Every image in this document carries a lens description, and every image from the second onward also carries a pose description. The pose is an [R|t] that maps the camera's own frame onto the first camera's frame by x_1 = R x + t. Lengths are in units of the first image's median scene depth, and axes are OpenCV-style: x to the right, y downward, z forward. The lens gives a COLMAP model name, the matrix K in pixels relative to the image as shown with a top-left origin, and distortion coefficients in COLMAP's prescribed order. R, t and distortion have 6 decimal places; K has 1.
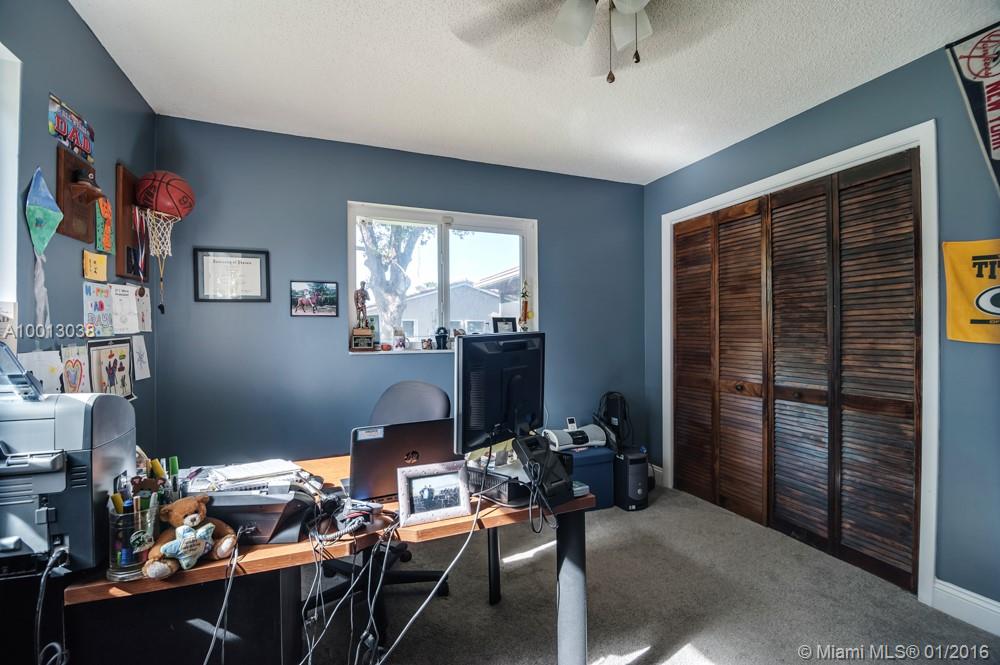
lens RADIAL K [[430.1, 0, 503.9], [0, 430.1, 329.8], [0, 0, 1]] dist [-0.017242, -0.001431]
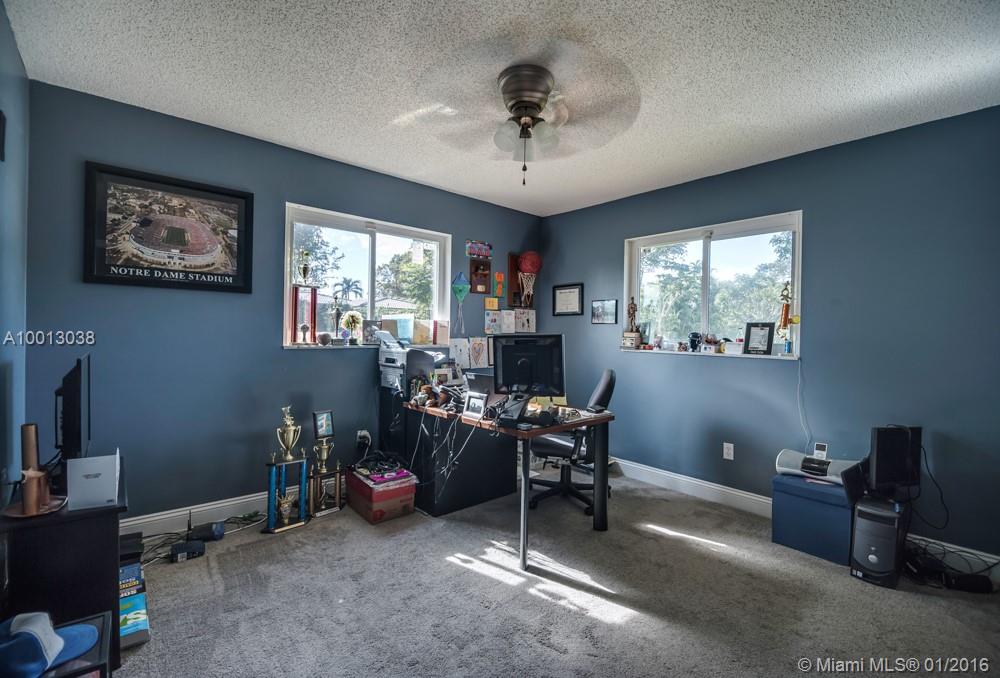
lens RADIAL K [[442.3, 0, 503.0], [0, 442.3, 337.9], [0, 0, 1]] dist [0.002652, -0.000012]
pose [[0.339530, 0.021815, -0.940342, 1.162606], [-0.015544, 0.999725, 0.017580, -0.005436], [0.940467, 0.008648, 0.339775, 0.206181]]
